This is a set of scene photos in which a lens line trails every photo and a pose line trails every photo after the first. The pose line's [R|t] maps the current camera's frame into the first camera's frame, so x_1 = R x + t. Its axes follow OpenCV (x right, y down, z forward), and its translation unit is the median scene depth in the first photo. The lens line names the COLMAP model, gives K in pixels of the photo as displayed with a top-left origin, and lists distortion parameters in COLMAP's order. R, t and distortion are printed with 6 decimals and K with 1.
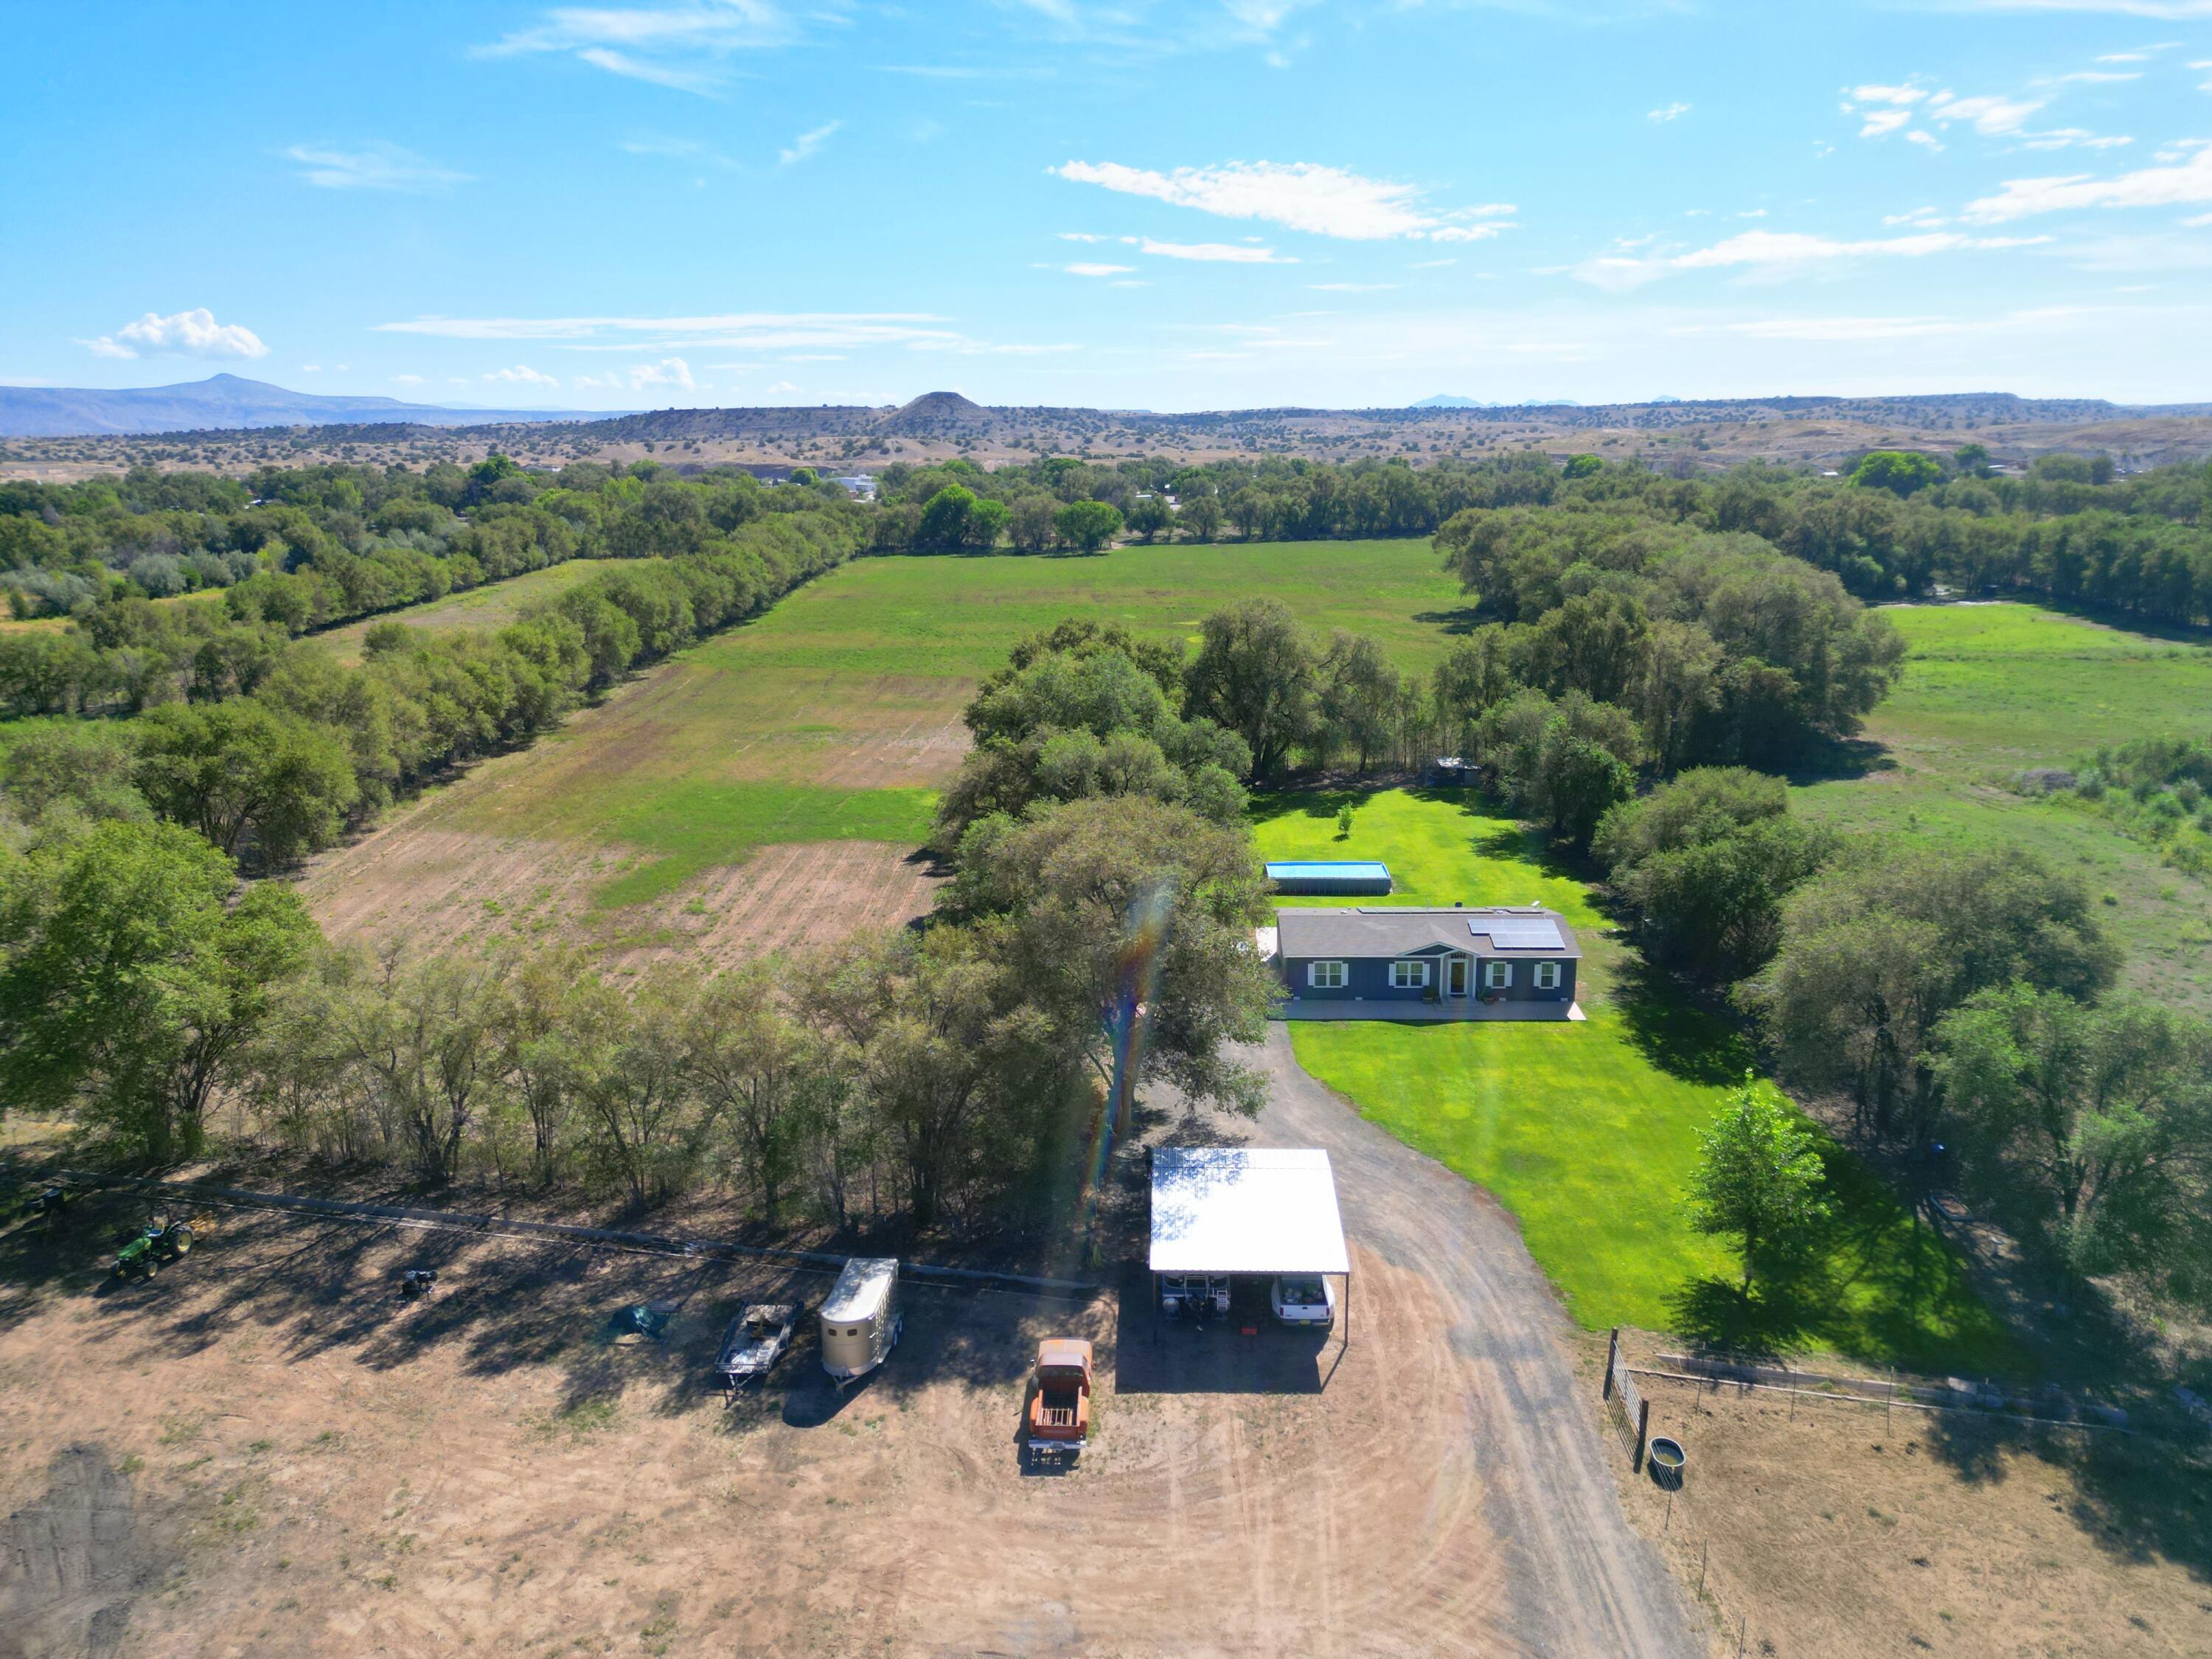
lens RADIAL K [[1534.4, 0, 1113.7], [0, 1534.4, 839.2], [0, 0, 1]] dist [0.055492, -0.042818]
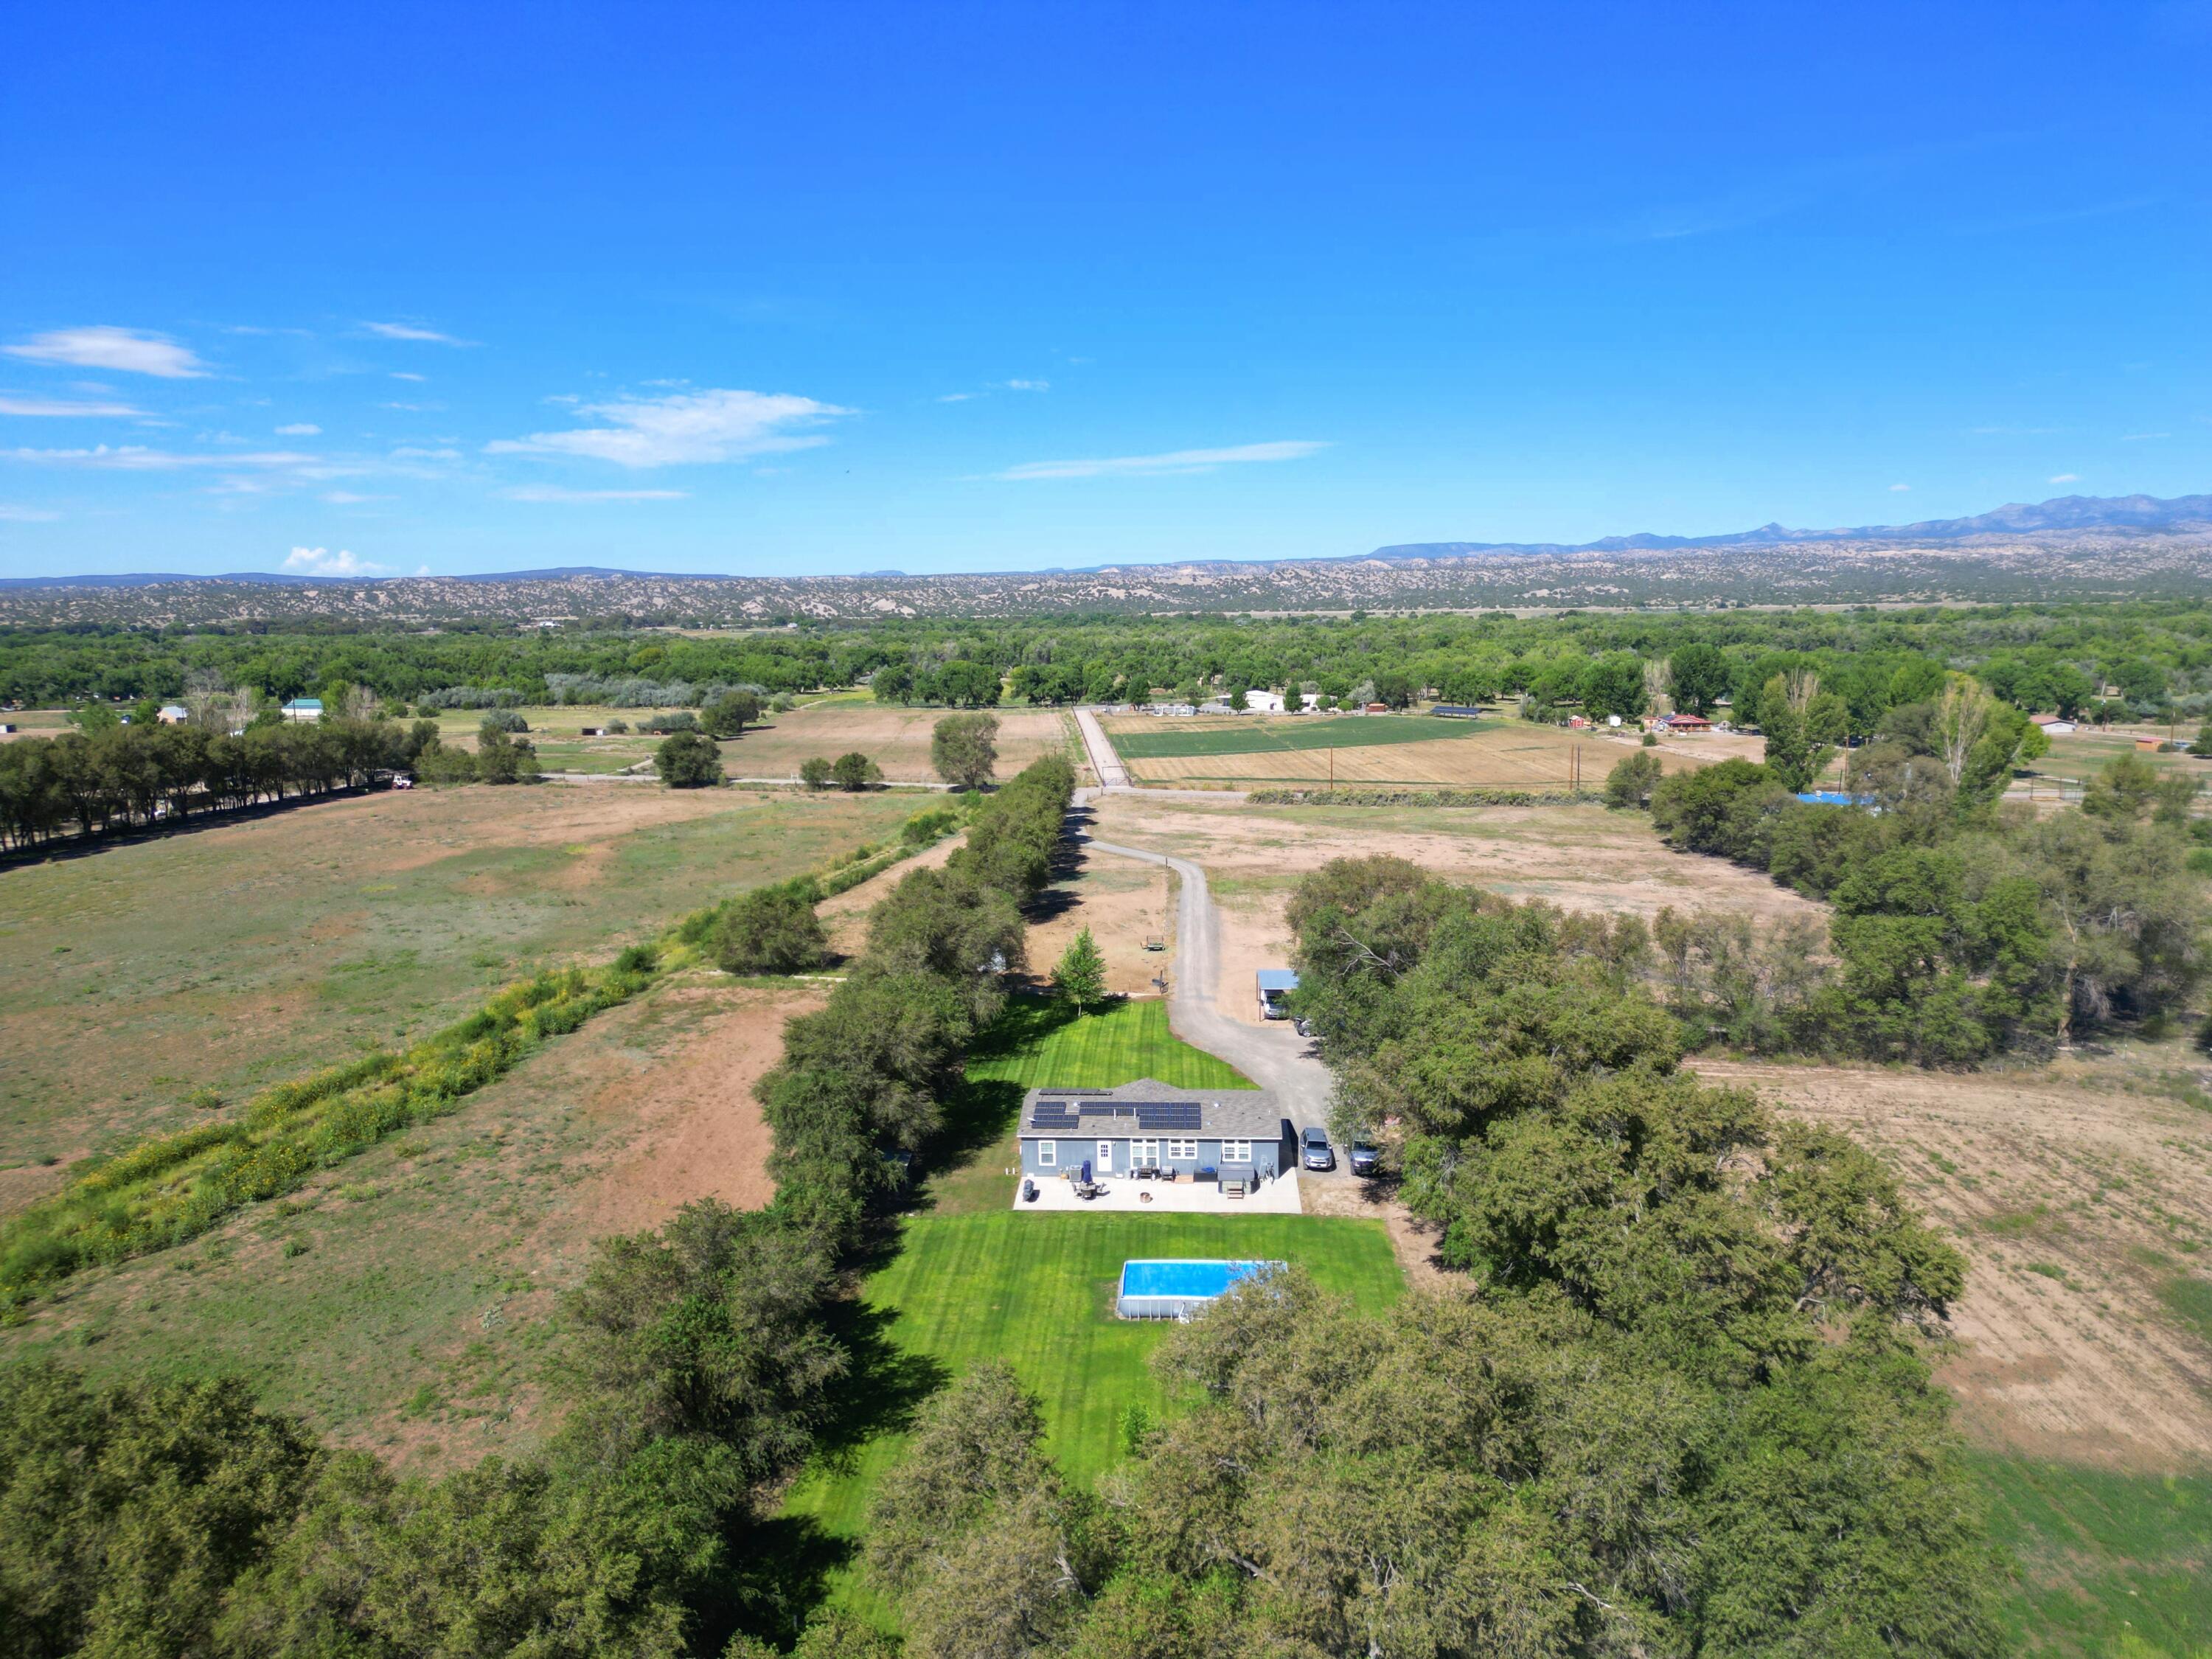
lens RADIAL K [[1534.4, 0, 1113.7], [0, 1534.4, 839.2], [0, 0, 1]] dist [0.055492, -0.042818]
pose [[-0.999291, 0.033666, 0.016834, 0.126222], [0.037567, 0.919863, 0.390436, -0.352263], [-0.002341, 0.390792, -0.920476, 1.230939]]
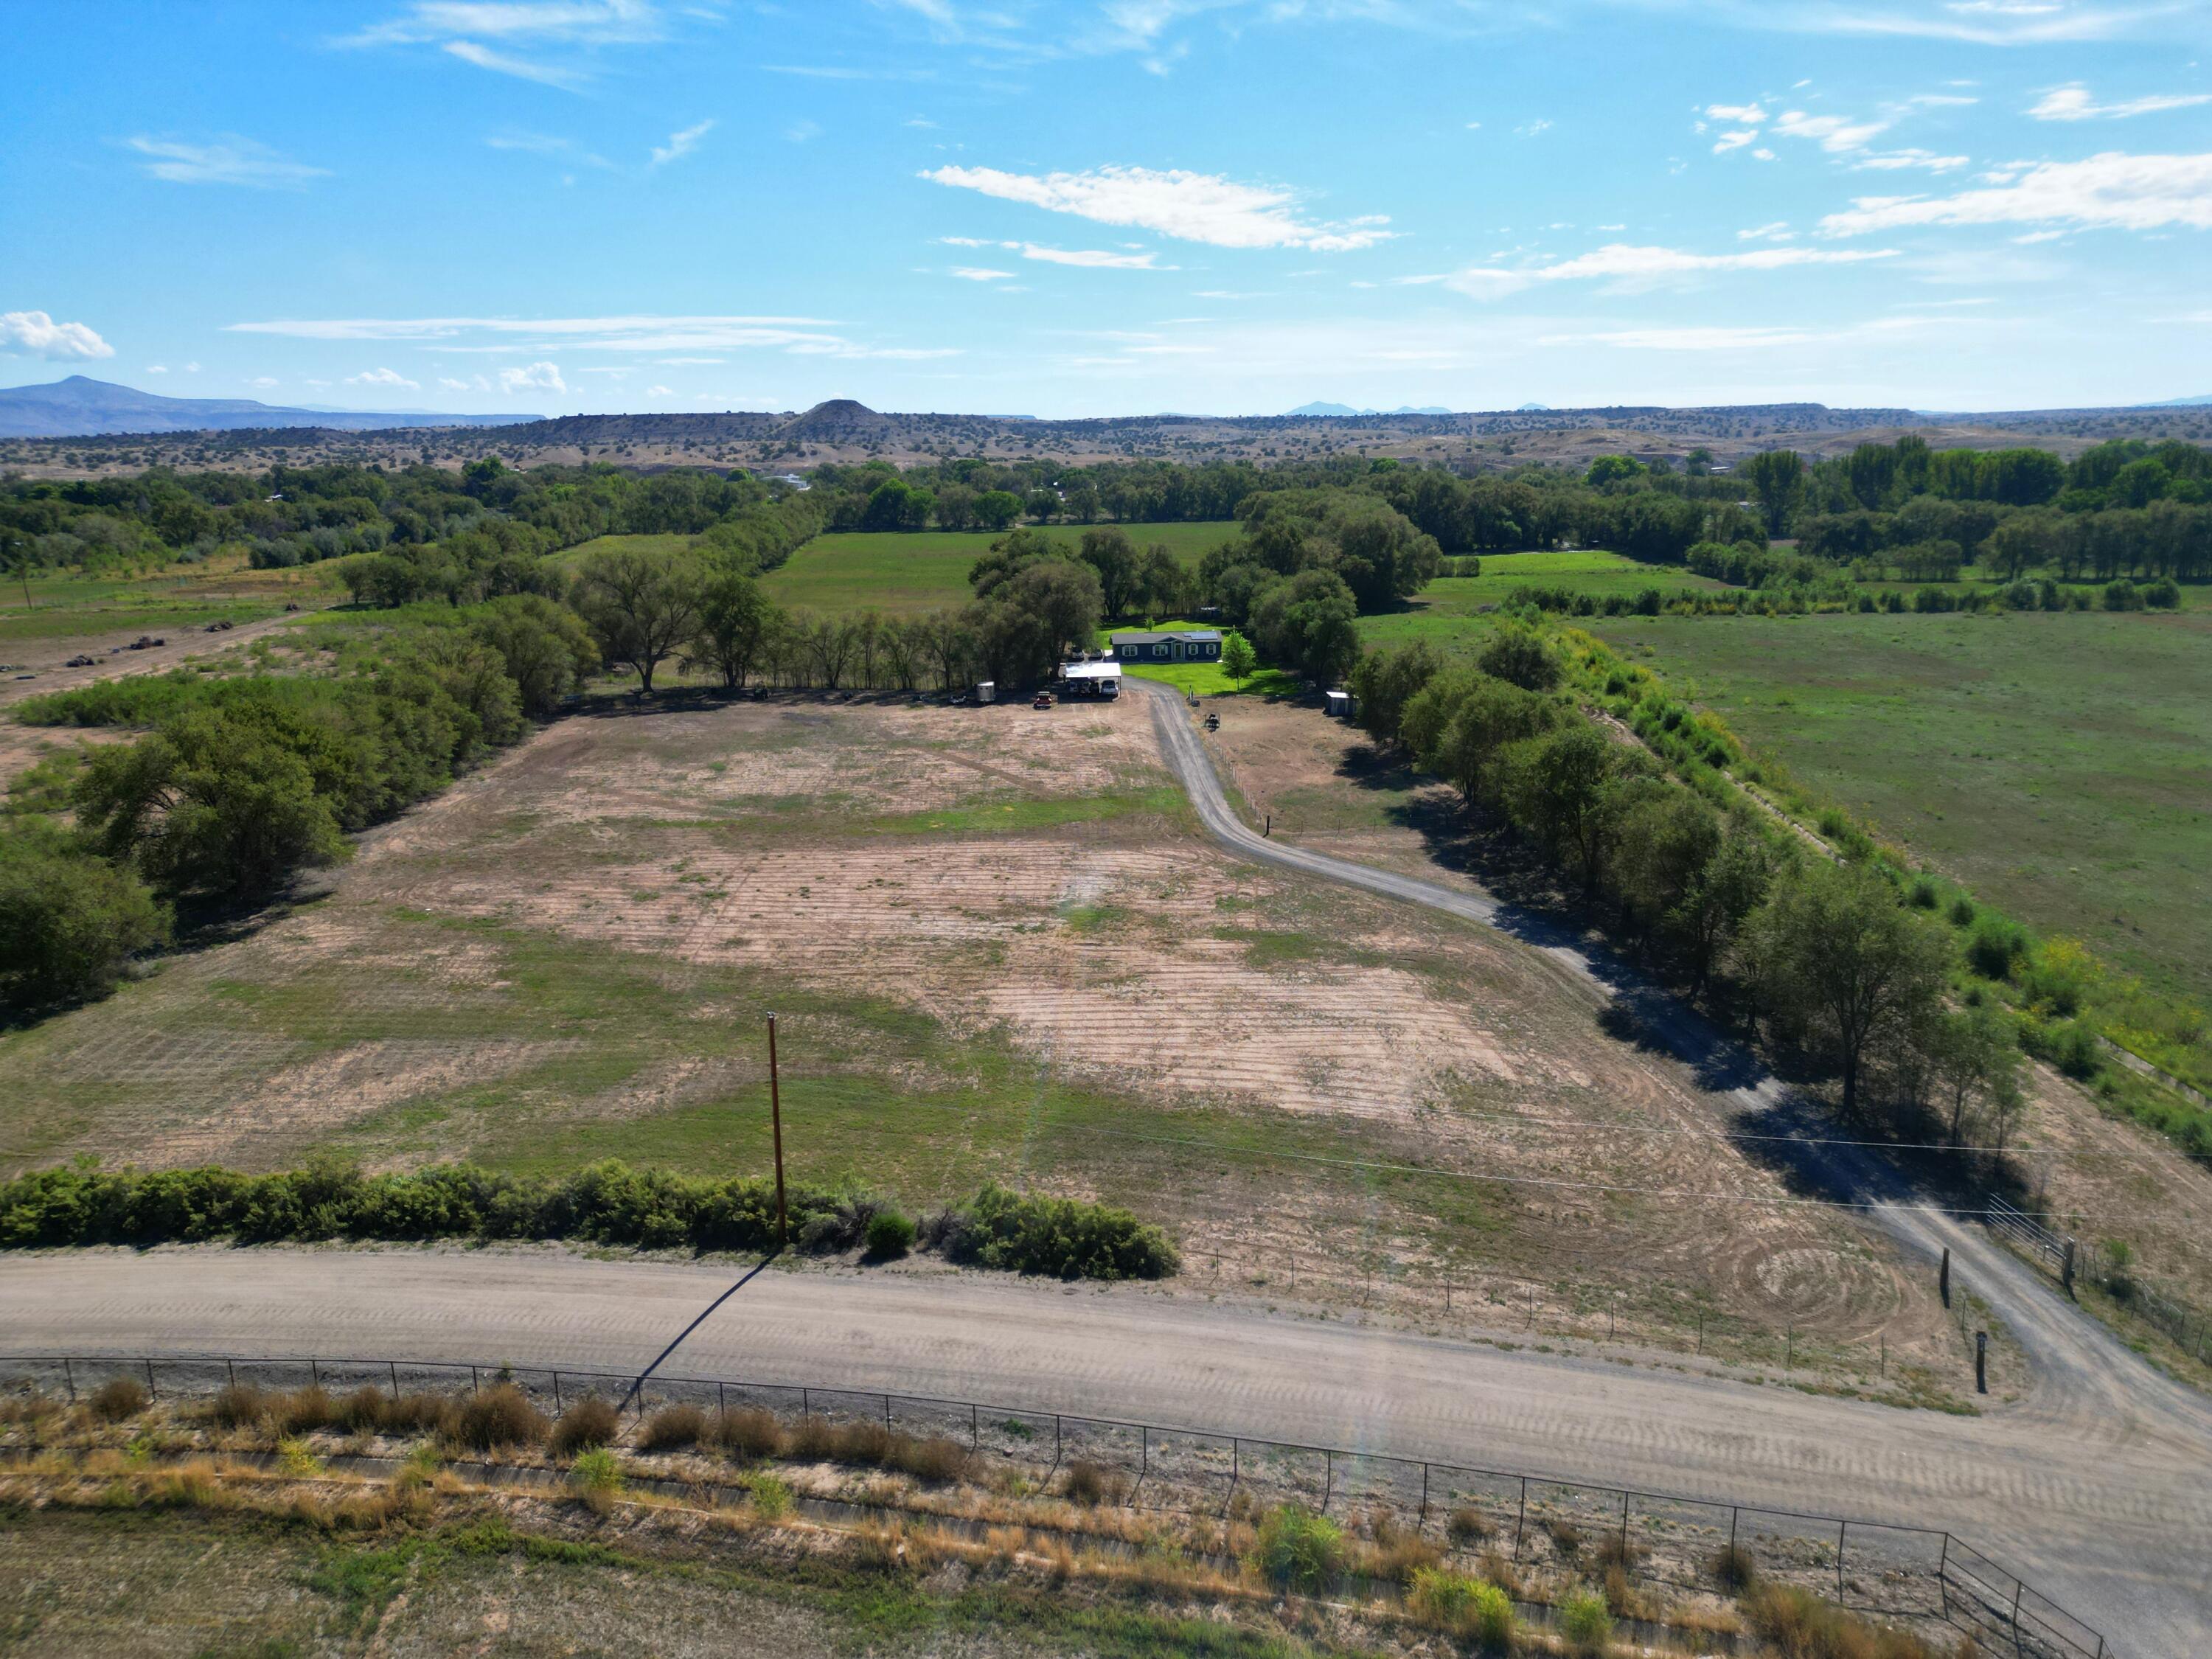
lens RADIAL K [[1553.7, 0, 1063.0], [0, 1553.7, 871.3], [0, 0, 1]] dist [0.055881, -0.049700]
pose [[0.999147, -0.009519, 0.040189, -0.004918], [0.009006, 0.999876, 0.012911, 0.025724], [-0.040307, -0.012538, 0.999109, -0.097814]]
